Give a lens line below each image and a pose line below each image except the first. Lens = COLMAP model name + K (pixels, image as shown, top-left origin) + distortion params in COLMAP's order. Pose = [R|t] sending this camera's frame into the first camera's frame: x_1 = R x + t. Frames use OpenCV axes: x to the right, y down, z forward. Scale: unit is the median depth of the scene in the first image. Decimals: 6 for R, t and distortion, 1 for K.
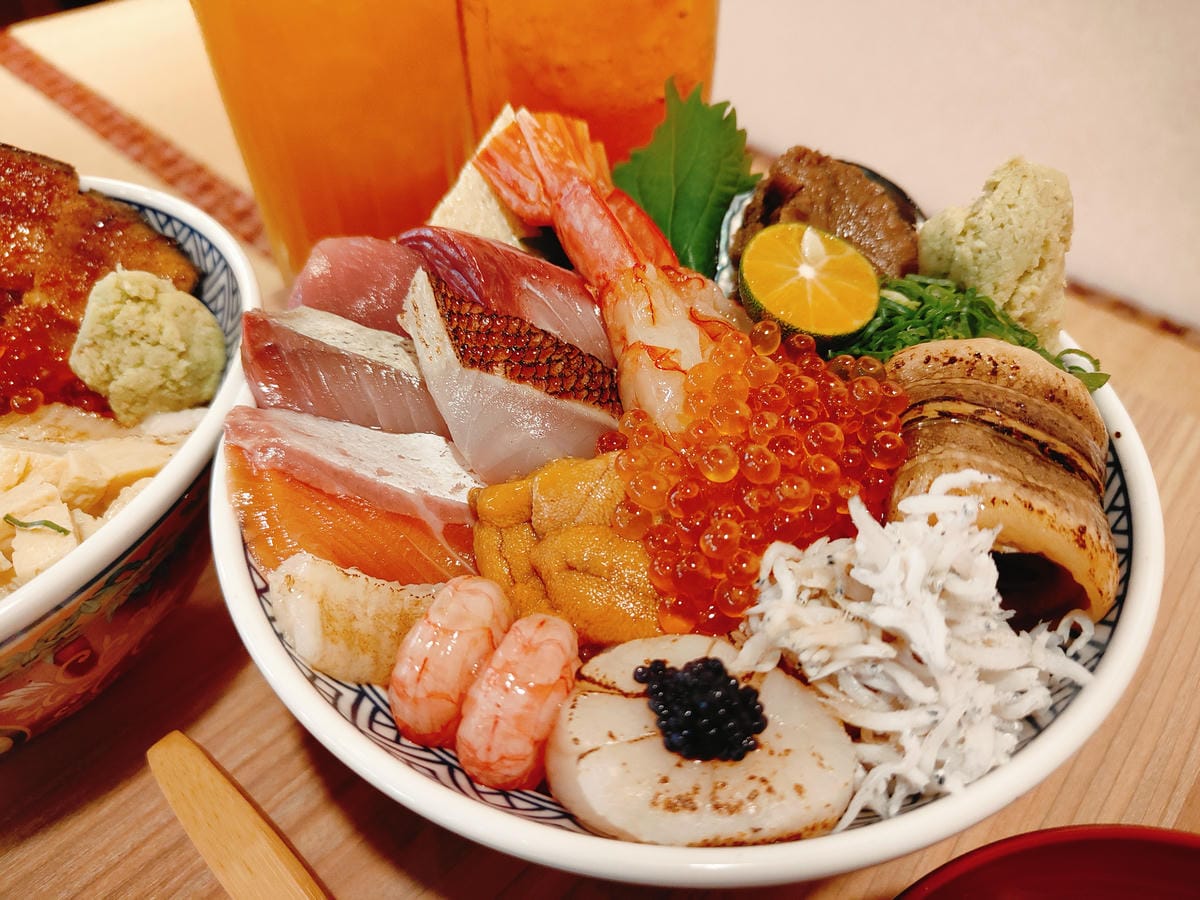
lens RADIAL K [[882.9, 0, 611.8], [0, 882.9, 446.6], [0, 0, 1]] dist [-0.013473, -0.059330]
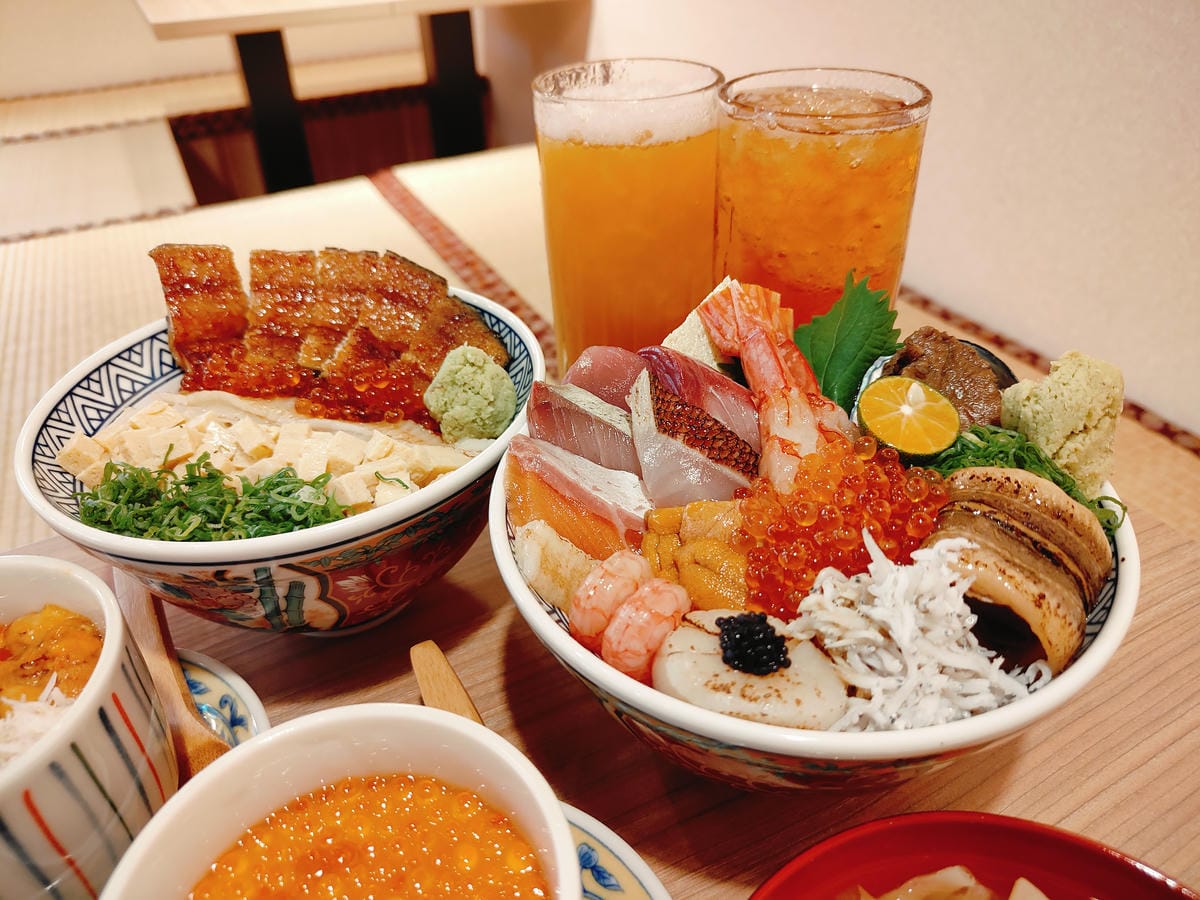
lens RADIAL K [[878.9, 0, 593.3], [0, 878.9, 449.0], [0, 0, 1]] dist [-0.025606, -0.000388]
pose [[0.941882, 0.163893, -0.293255, 0.176874], [-0.210346, 0.968343, -0.134411, 0.165993], [0.261942, 0.188285, 0.946539, -0.478321]]
